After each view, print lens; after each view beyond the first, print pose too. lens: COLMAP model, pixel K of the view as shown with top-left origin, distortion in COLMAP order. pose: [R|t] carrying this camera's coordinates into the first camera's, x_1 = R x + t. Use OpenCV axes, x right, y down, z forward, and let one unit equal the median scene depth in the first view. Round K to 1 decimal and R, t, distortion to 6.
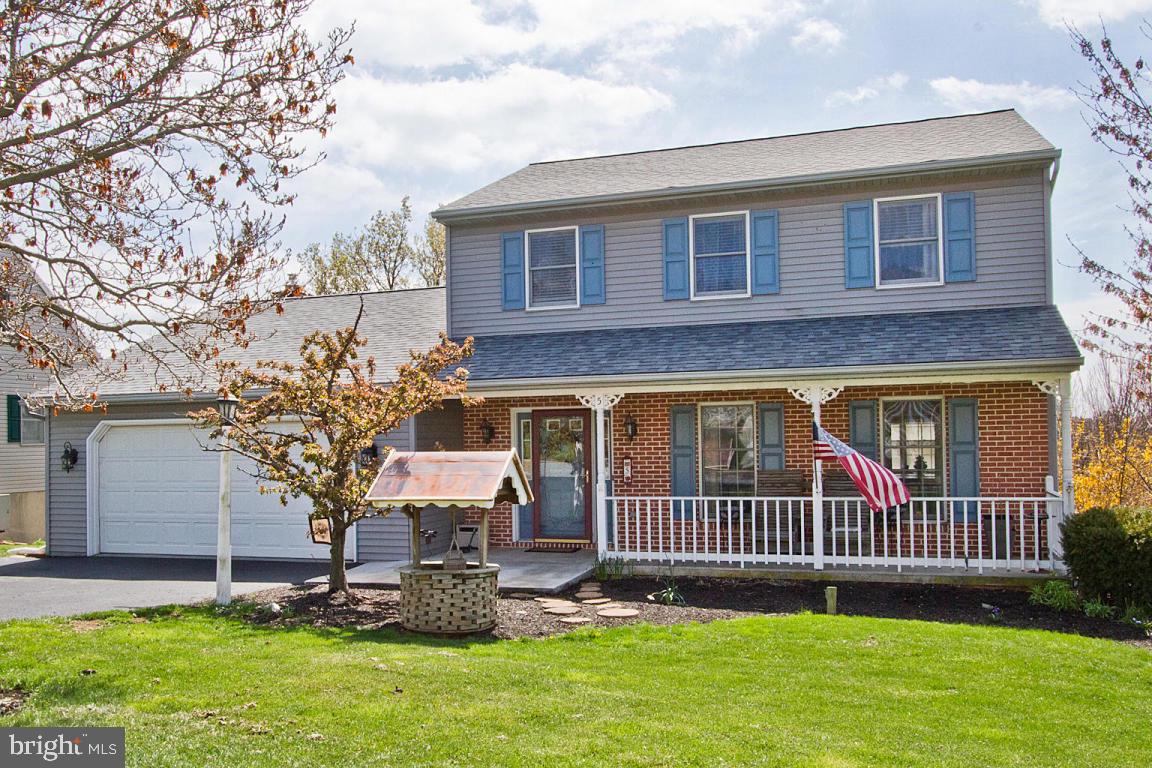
lens RADIAL K [[1010.9, 0, 542.2], [0, 1010.9, 427.3], [0, 0, 1]] dist [0.009591, -0.039759]
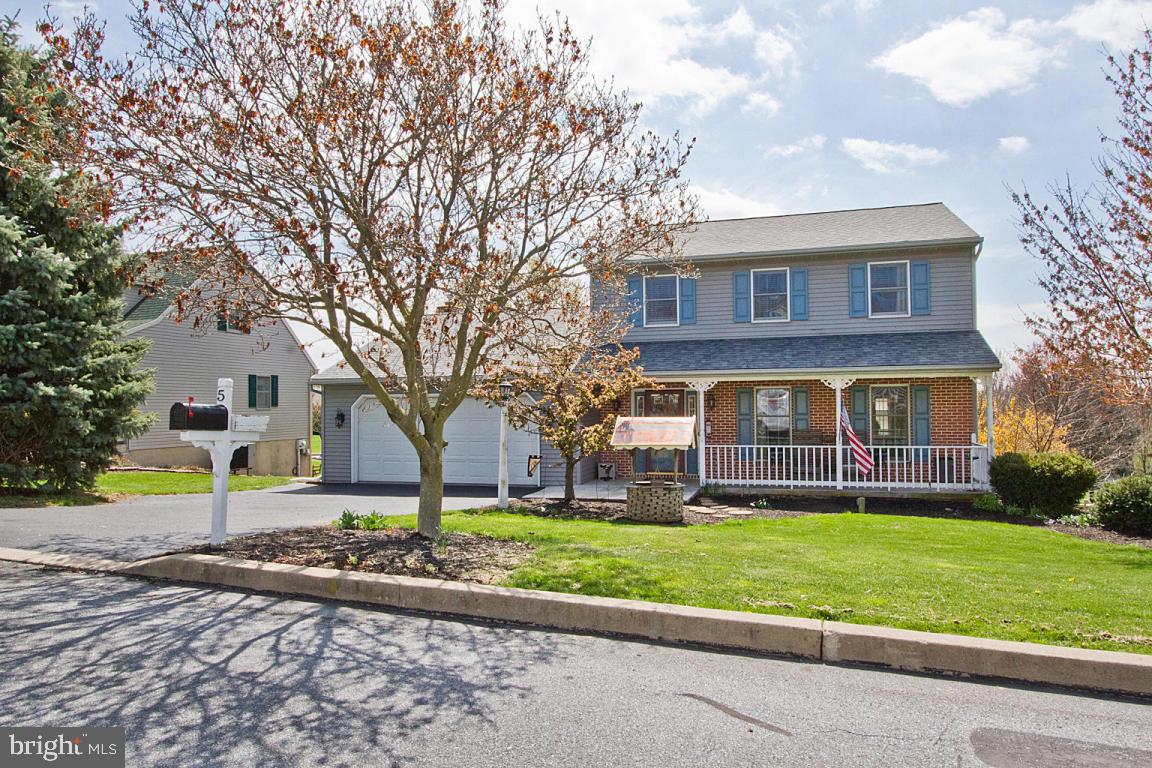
lens RADIAL K [[773.0, 0, 577.6], [0, 773.0, 387.8], [0, 0, 1]] dist [-0.001054, 0.004018]
pose [[0.998918, 0.006952, 0.045990, -0.196858], [-0.006592, 0.999946, -0.007988, -0.011728], [-0.046043, 0.007676, 0.998910, -0.222618]]
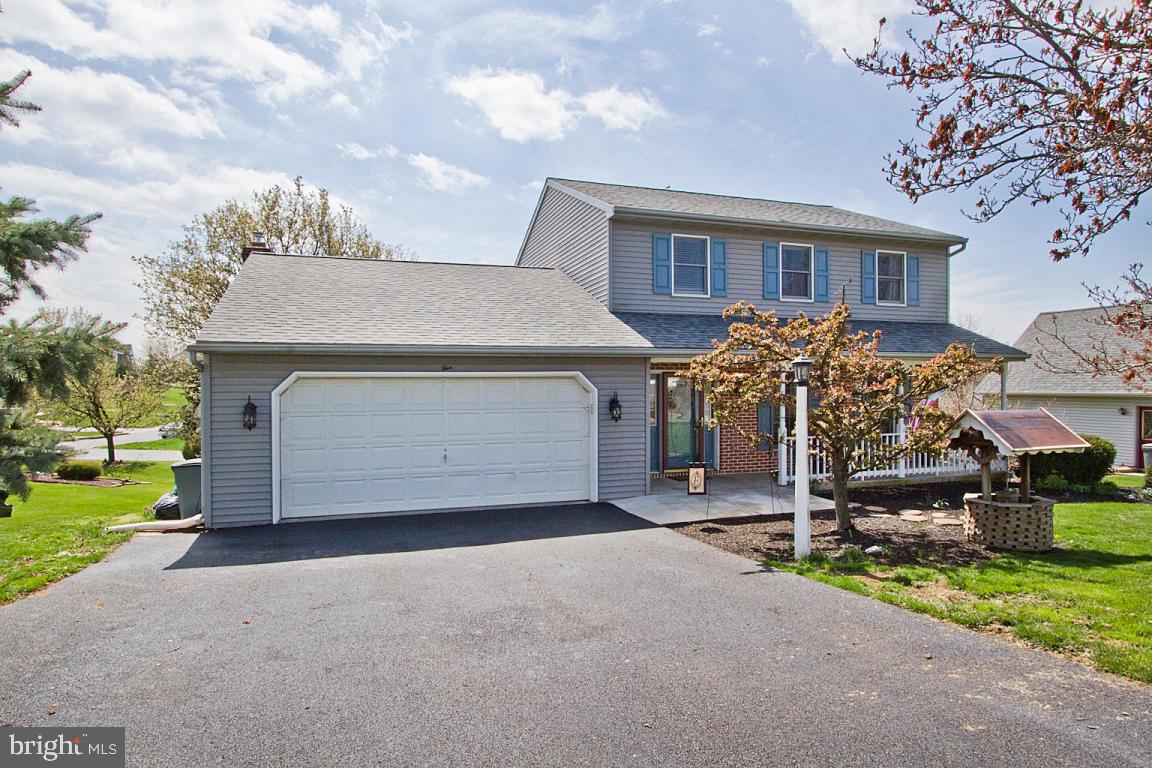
lens RADIAL K [[668.0, 0, 584.5], [0, 668.0, 394.6], [0, 0, 1]] dist [0.007059, 0.002068]
pose [[0.776859, 0.003372, 0.629666, -0.732049], [-0.018001, 0.999696, 0.016856, -0.000681], [-0.629418, -0.024430, 0.776683, 0.455906]]
